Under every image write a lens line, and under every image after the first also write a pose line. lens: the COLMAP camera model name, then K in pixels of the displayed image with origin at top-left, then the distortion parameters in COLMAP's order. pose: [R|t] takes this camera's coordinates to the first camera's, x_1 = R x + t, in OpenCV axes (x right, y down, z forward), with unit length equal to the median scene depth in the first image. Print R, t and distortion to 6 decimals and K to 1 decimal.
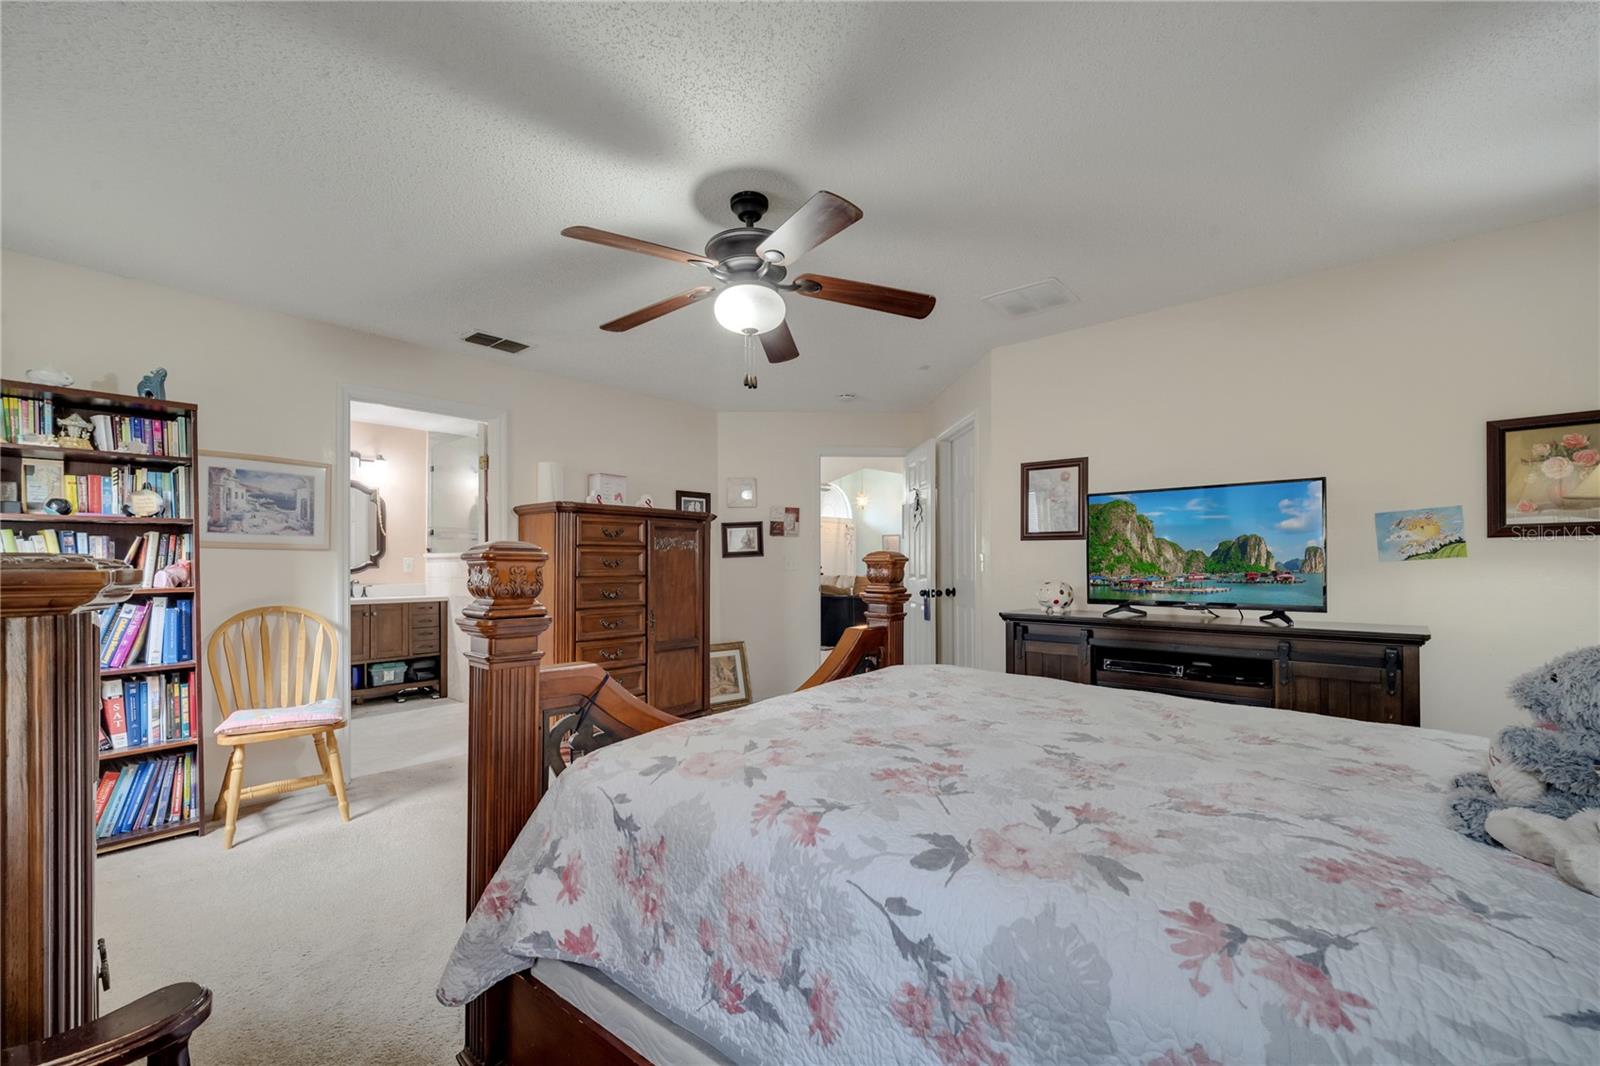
lens RADIAL K [[652.9, 0, 810.7], [0, 652.9, 573.8], [0, 0, 1]] dist [0.005623, -0.001160]
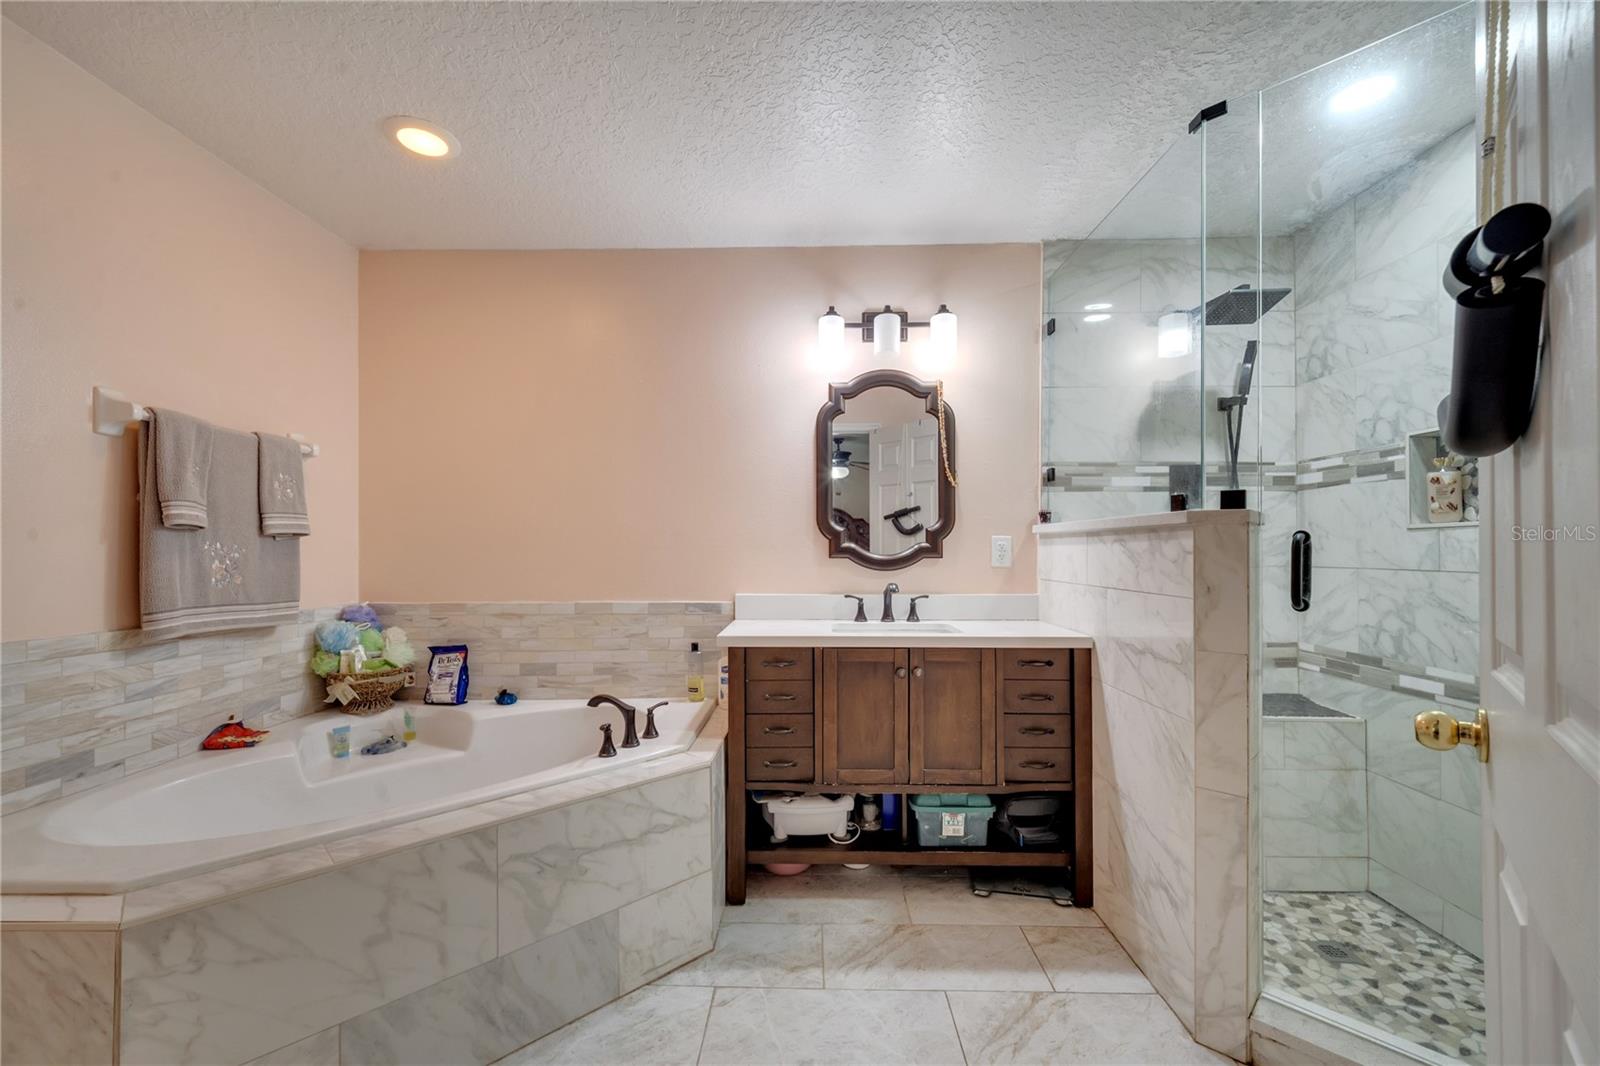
lens RADIAL K [[652.9, 0, 792.3], [0, 652.9, 547.7], [0, 0, 1]] dist [0.005623, -0.001160]
pose [[0.631092, -0.017037, -0.775521, -0.384035], [-0.010919, 0.999465, -0.030842, -0.000523], [0.775631, 0.027932, 0.630568, 0.650305]]
